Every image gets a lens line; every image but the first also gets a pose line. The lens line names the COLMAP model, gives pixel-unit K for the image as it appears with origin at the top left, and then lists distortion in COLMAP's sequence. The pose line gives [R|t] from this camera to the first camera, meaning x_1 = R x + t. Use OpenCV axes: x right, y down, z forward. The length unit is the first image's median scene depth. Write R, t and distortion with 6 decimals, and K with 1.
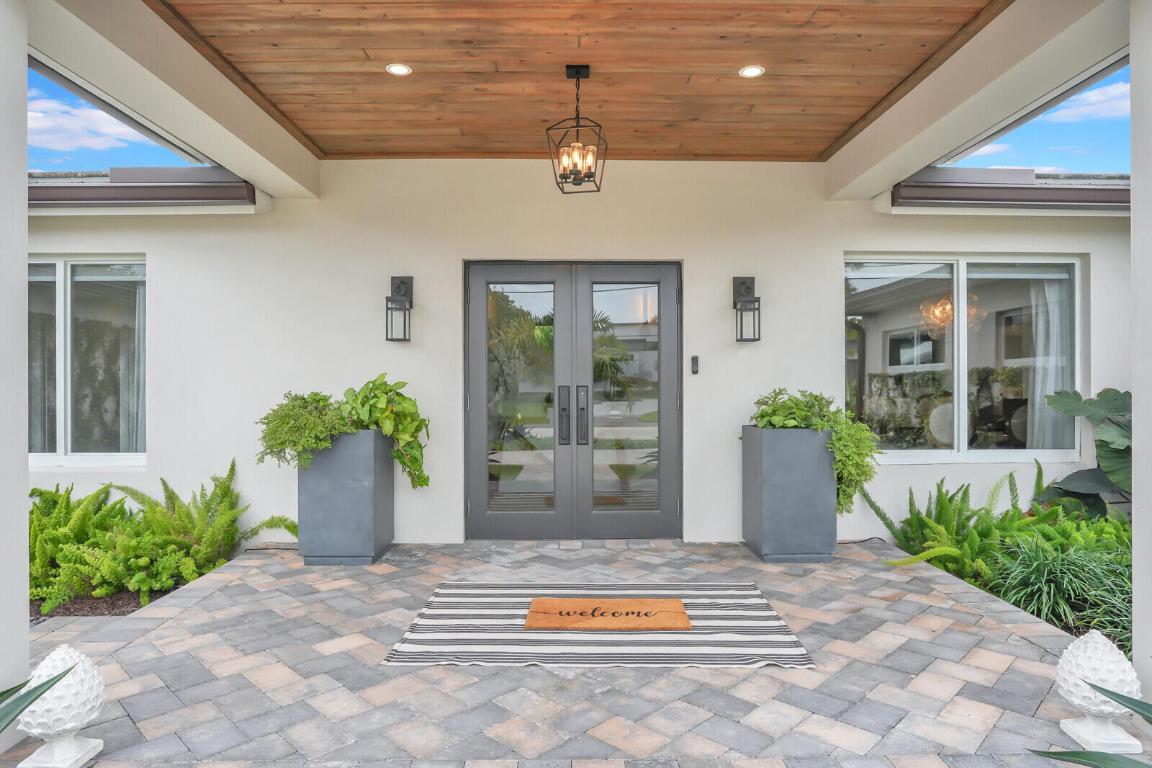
lens RADIAL K [[672.1, 0, 576.0], [0, 672.1, 384.0], [0, 0, 1]] dist [-0.046824, -0.000158]
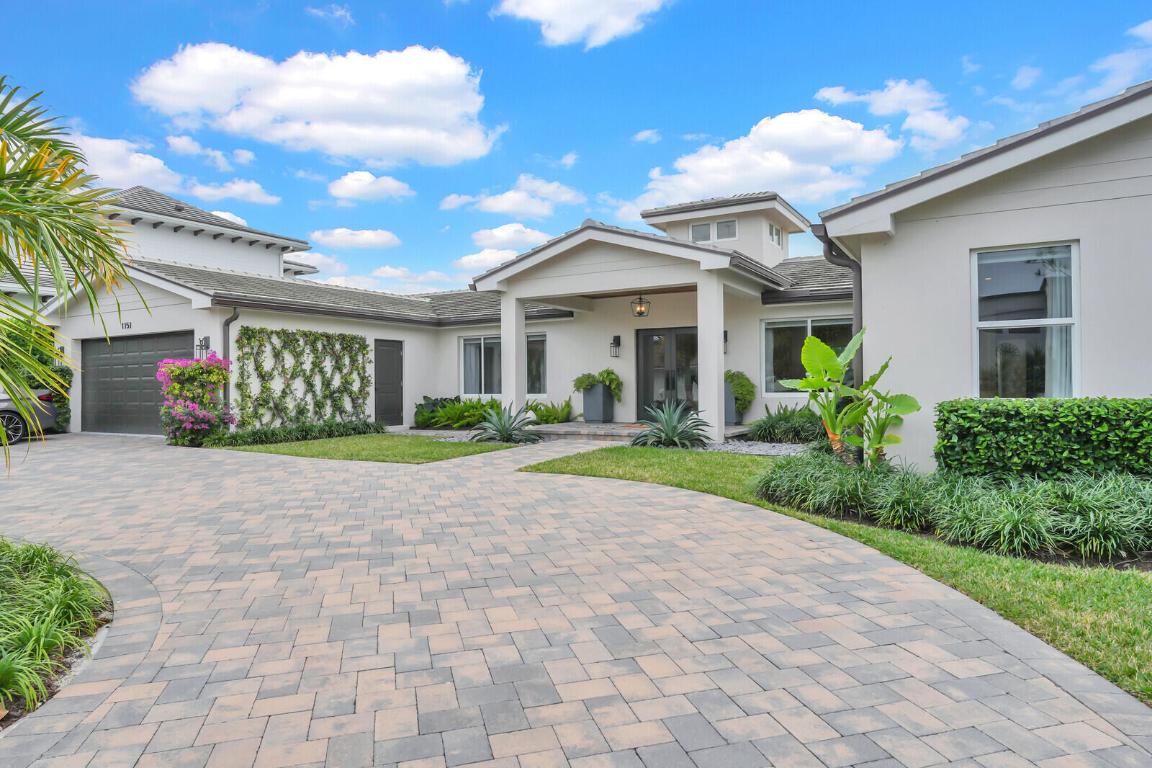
lens RADIAL K [[727.8, 0, 576.0], [0, 727.8, 384.0], [0, 0, 1]] dist [-0.007050, -0.001641]
pose [[0.845575, -0.004456, -0.533838, 1.404112], [0.002440, 0.999987, -0.004483, 0.078167], [0.533851, 0.002488, 0.845575, -1.985811]]
